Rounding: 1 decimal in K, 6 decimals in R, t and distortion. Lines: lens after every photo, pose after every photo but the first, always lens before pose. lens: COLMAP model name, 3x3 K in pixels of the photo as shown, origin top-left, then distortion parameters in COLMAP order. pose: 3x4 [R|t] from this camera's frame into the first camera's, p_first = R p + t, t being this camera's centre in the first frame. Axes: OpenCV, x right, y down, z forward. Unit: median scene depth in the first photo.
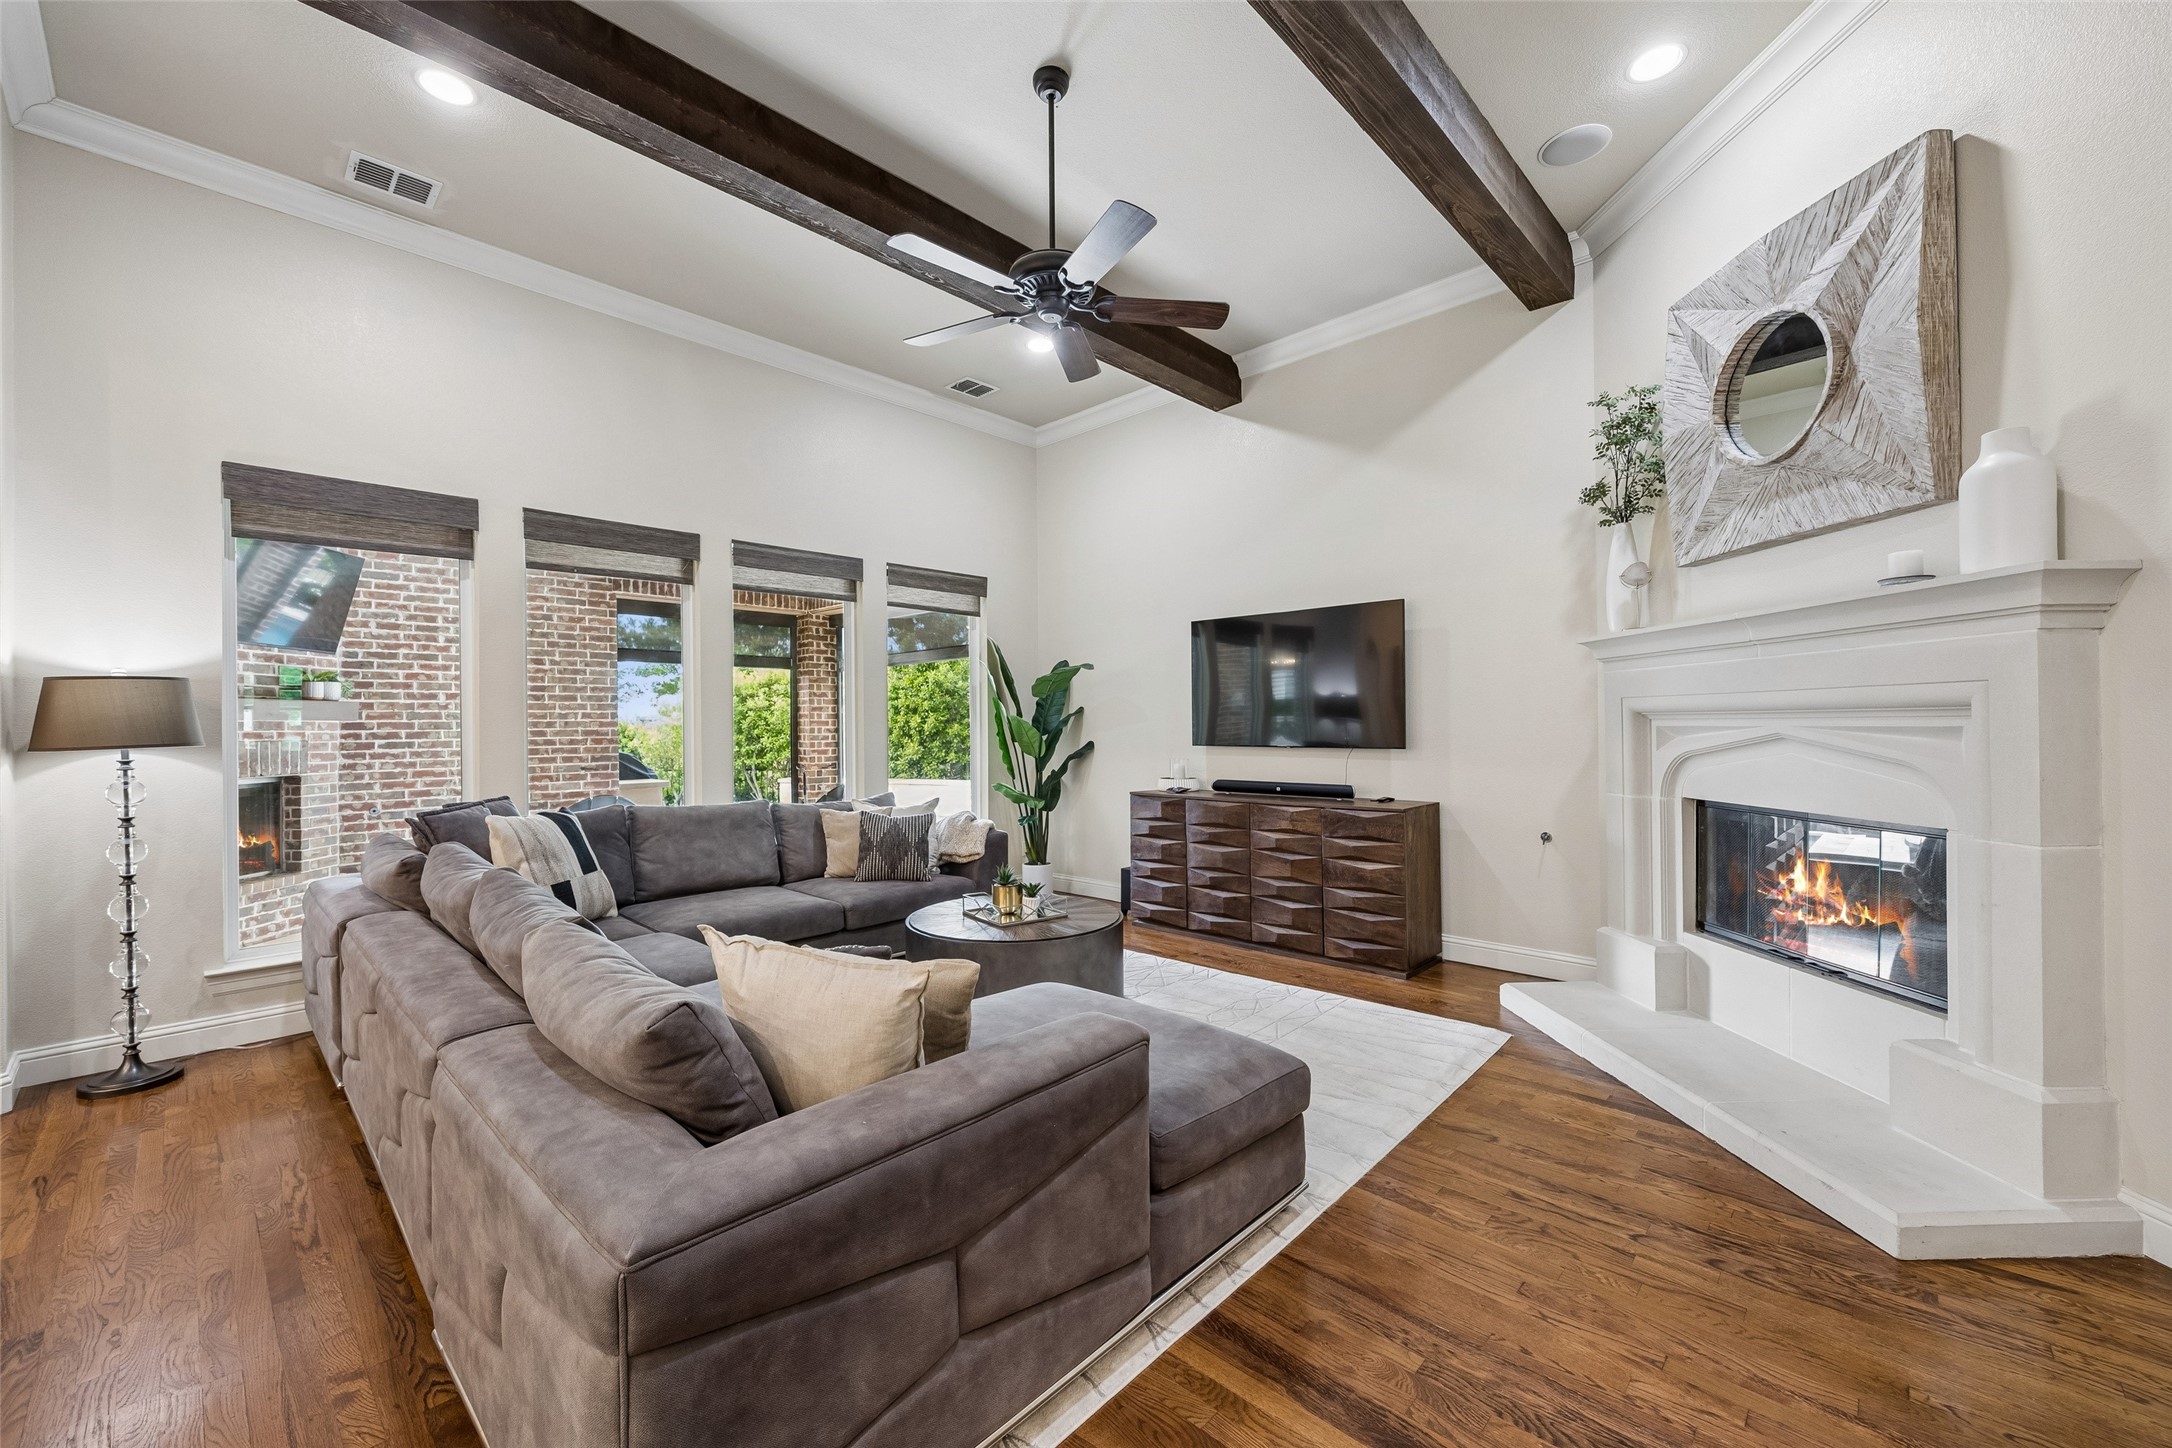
lens RADIAL K [[862.7, 0, 1086.0], [0, 862.7, 724.0], [0, 0, 1]] dist [0.001591, 0.000236]
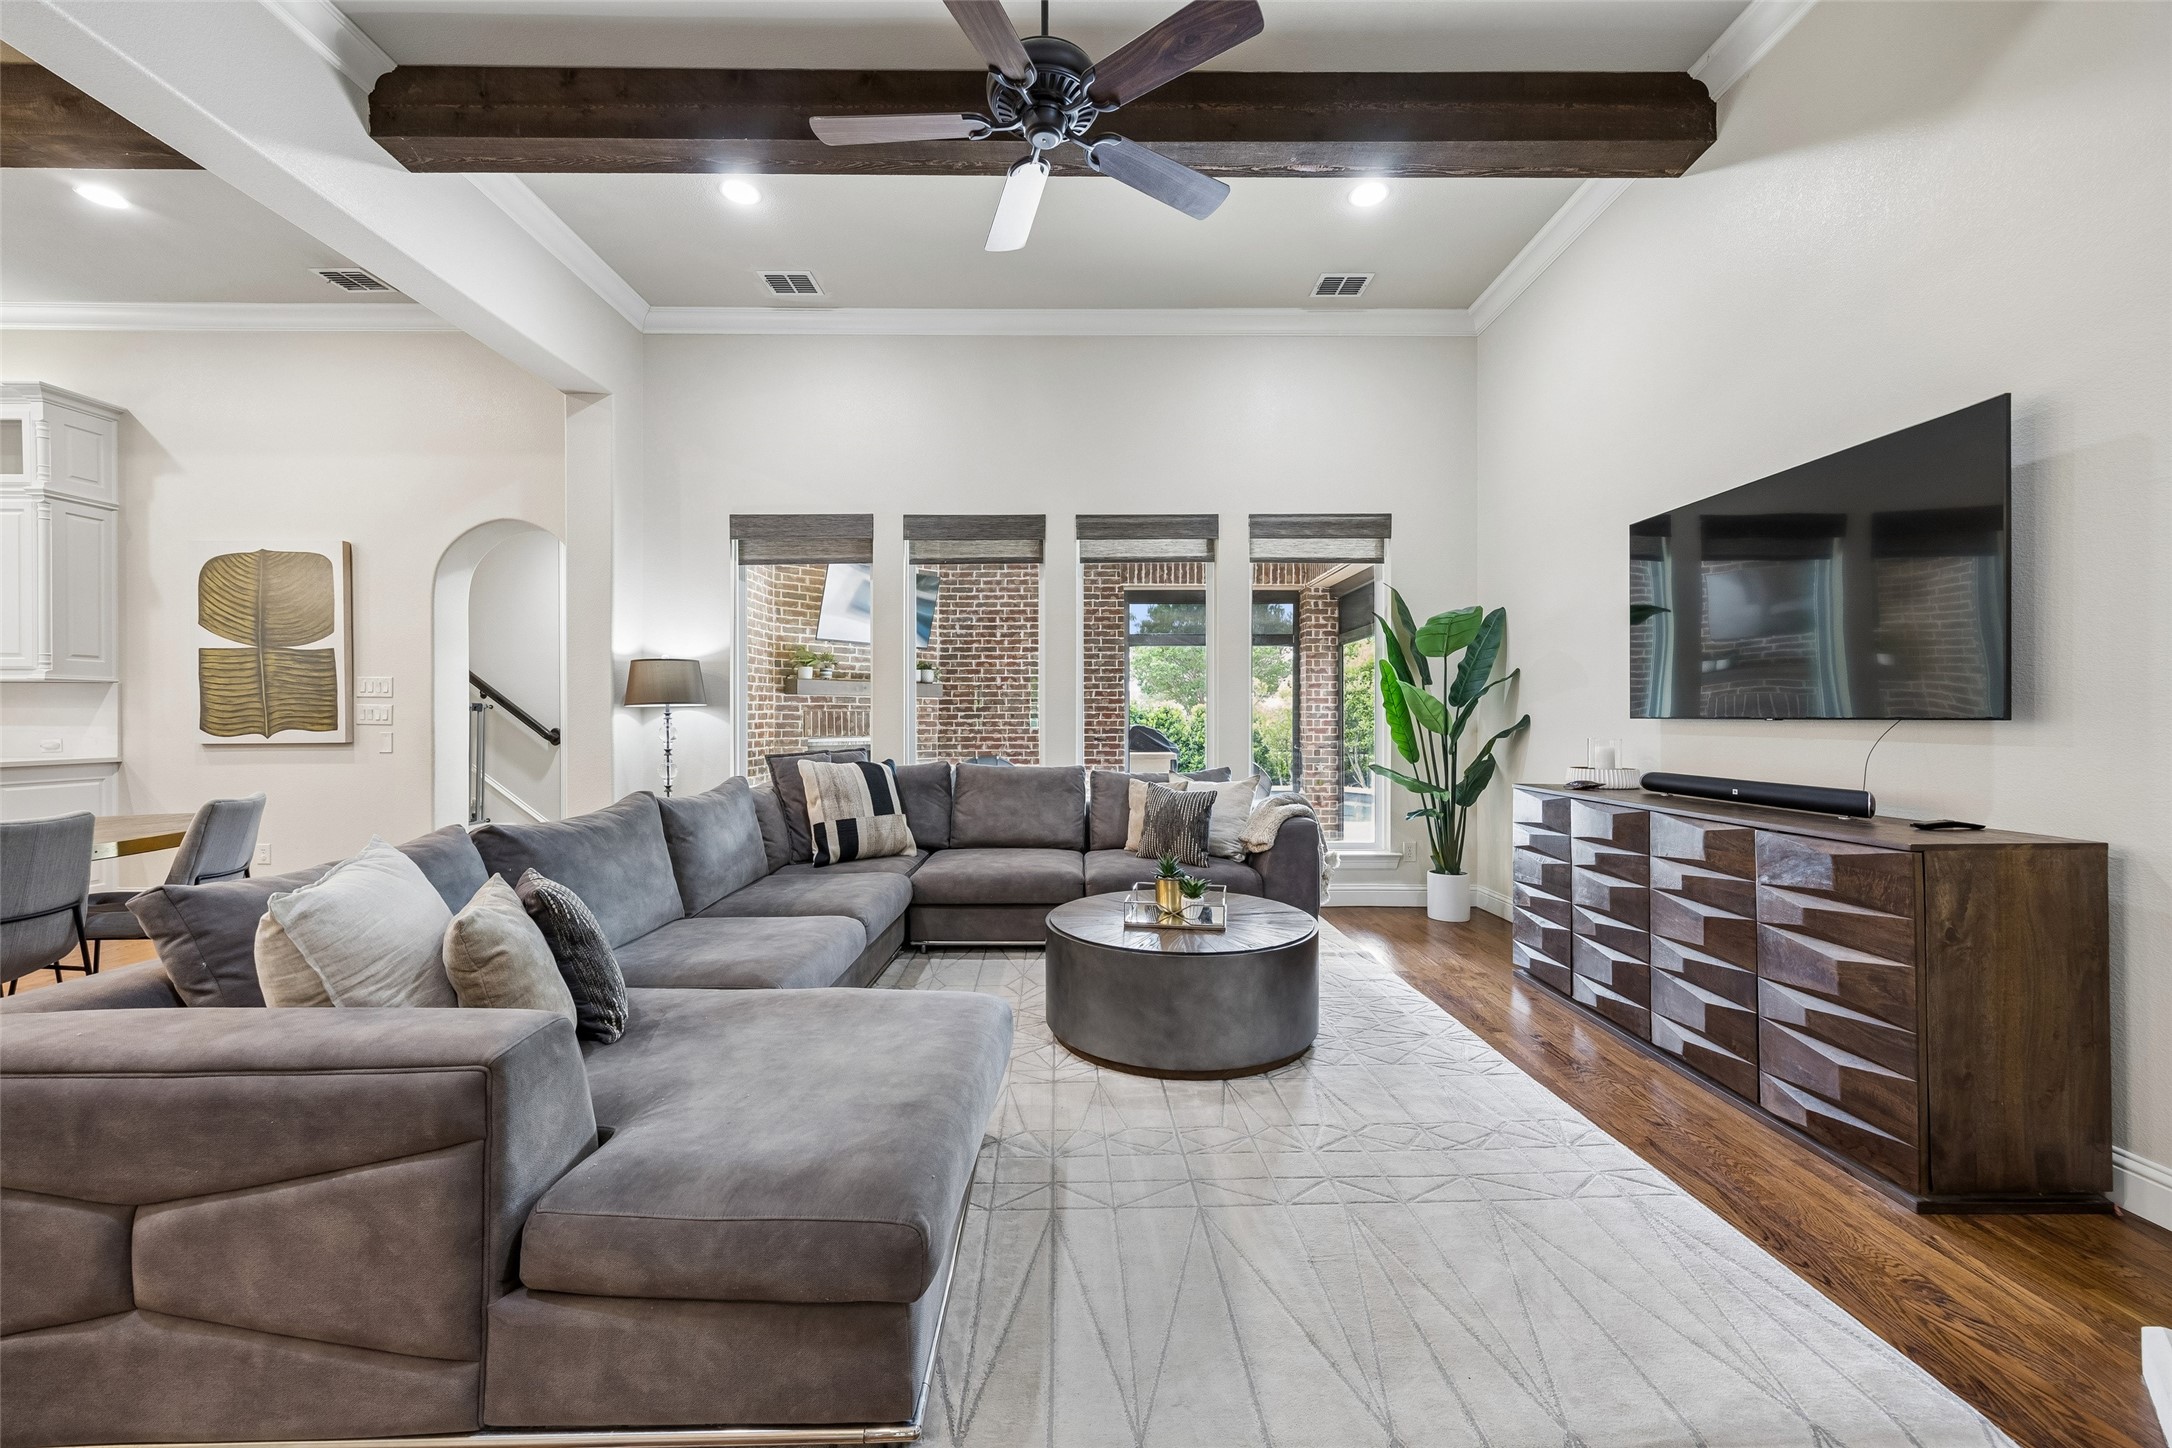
lens RADIAL K [[834.0, 0, 1084.6], [0, 834.0, 720.3], [0, 0, 1]] dist [0.001972, 0.000045]
pose [[0.692523, 0.008165, -0.721349, 0.419420], [-0.003237, 0.999961, 0.008212, 0.032893], [0.721388, -0.003352, 0.692523, 0.403500]]
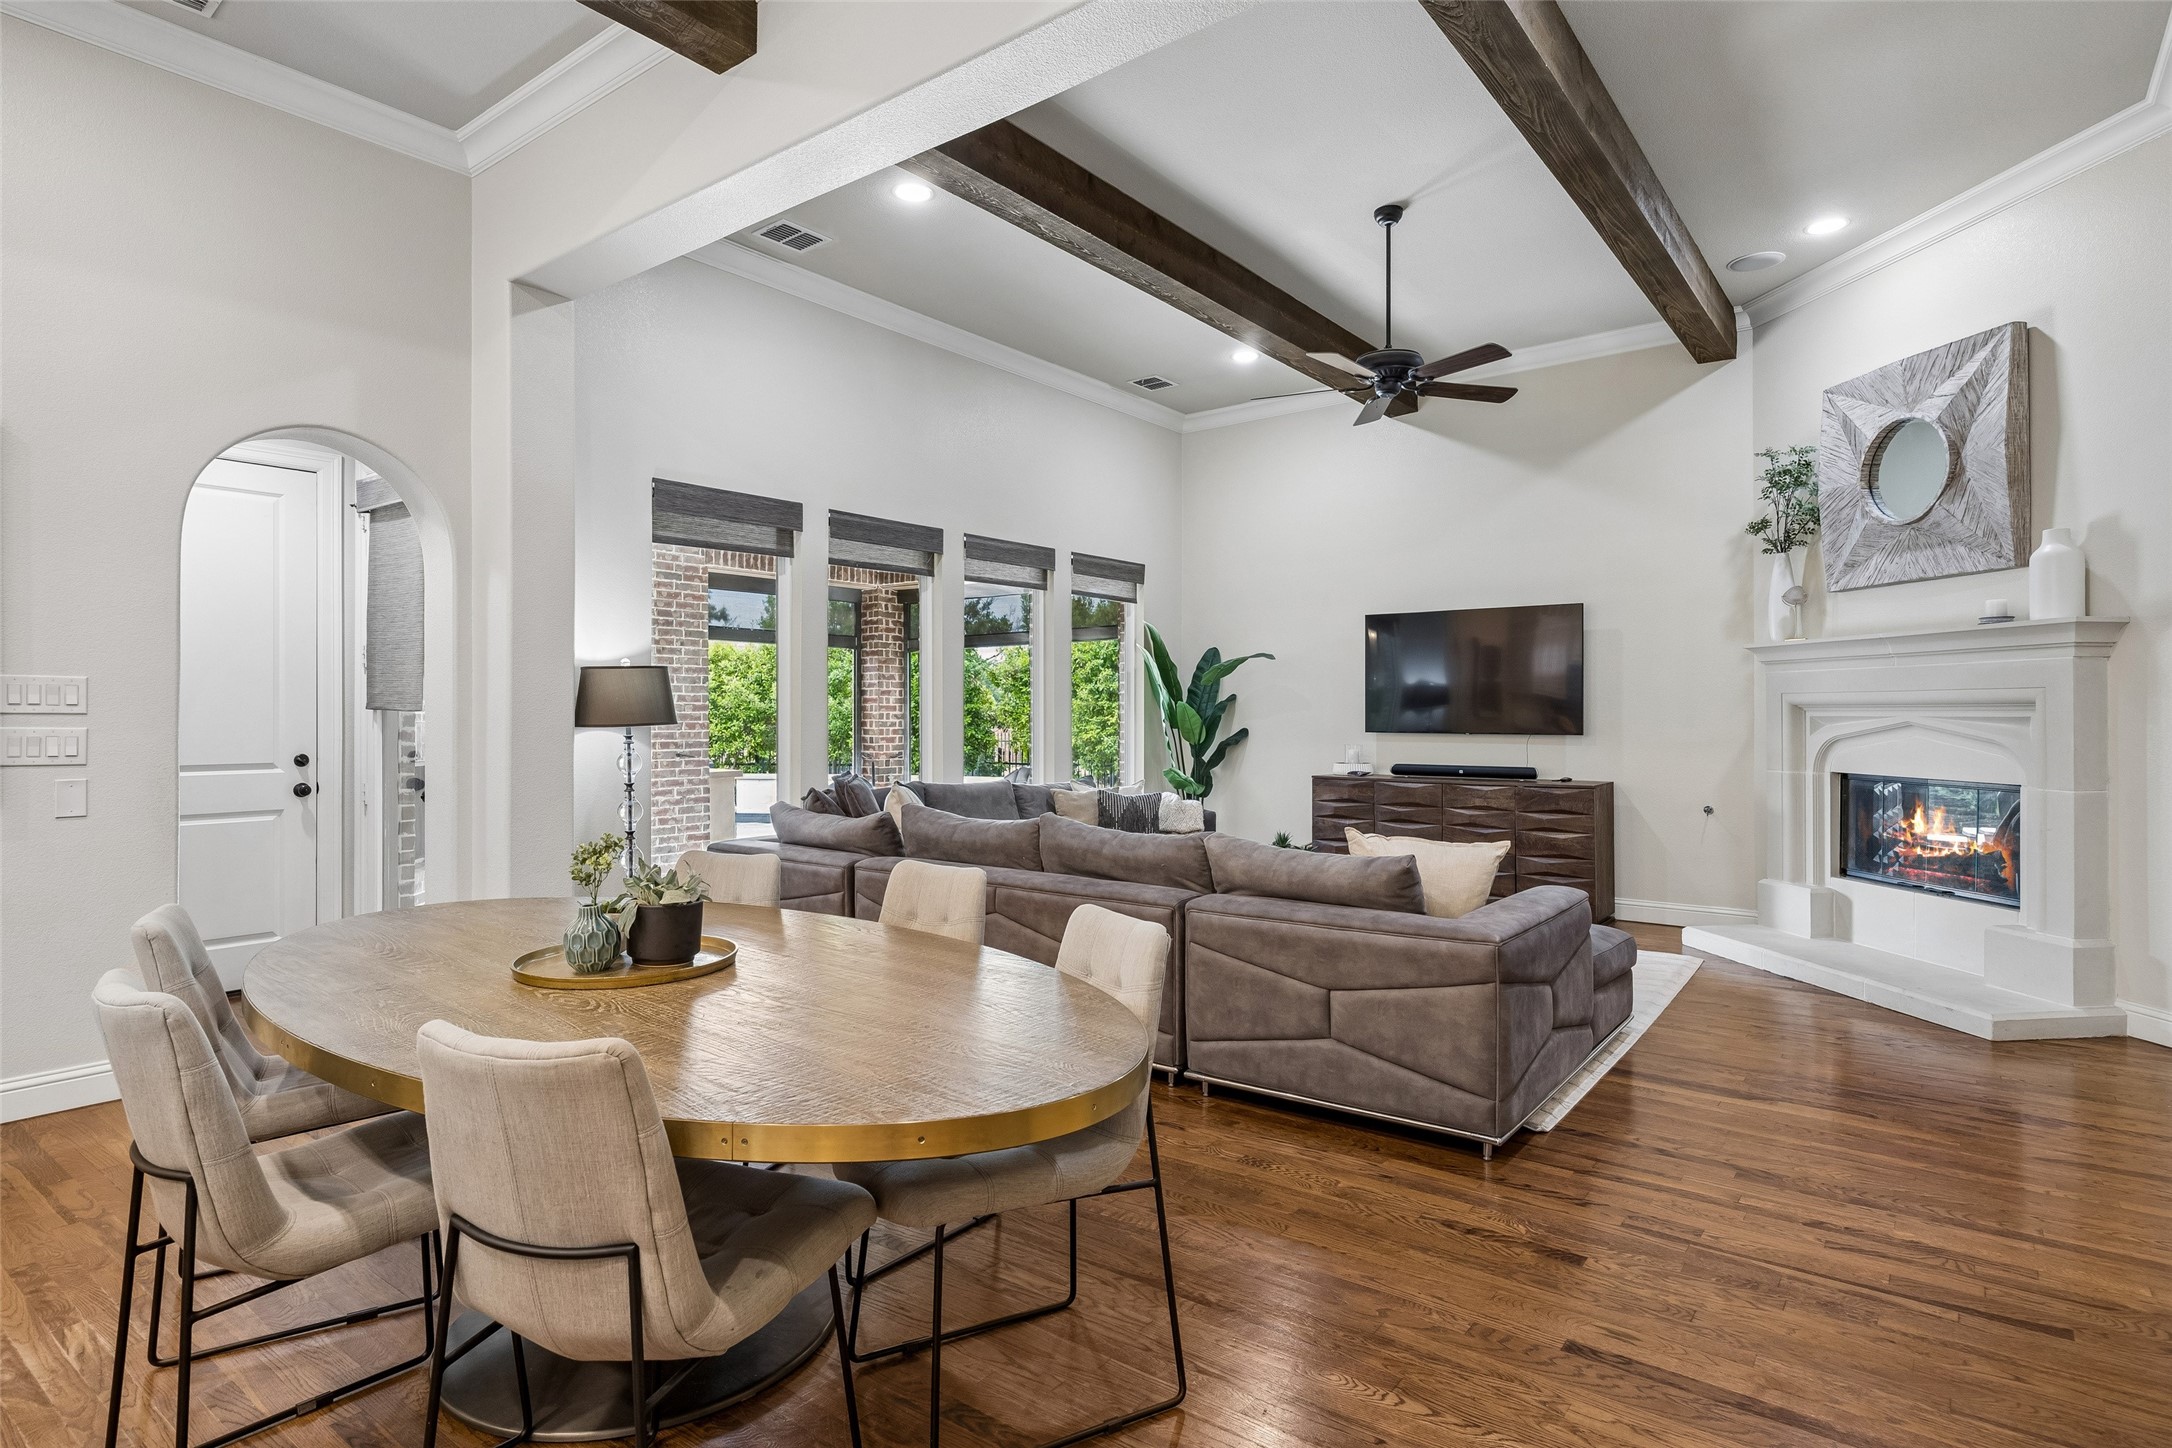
lens RADIAL K [[1144.0, 0, 1081.2], [0, 1144.0, 711.2], [0, 0, 1]] dist [0.001997, 0.000872]
pose [[0.994967, 0.007391, 0.099929, -0.528182], [-0.007333, 0.999973, -0.000956, 0.004312], [-0.099933, 0.000219, 0.994994, -0.522088]]
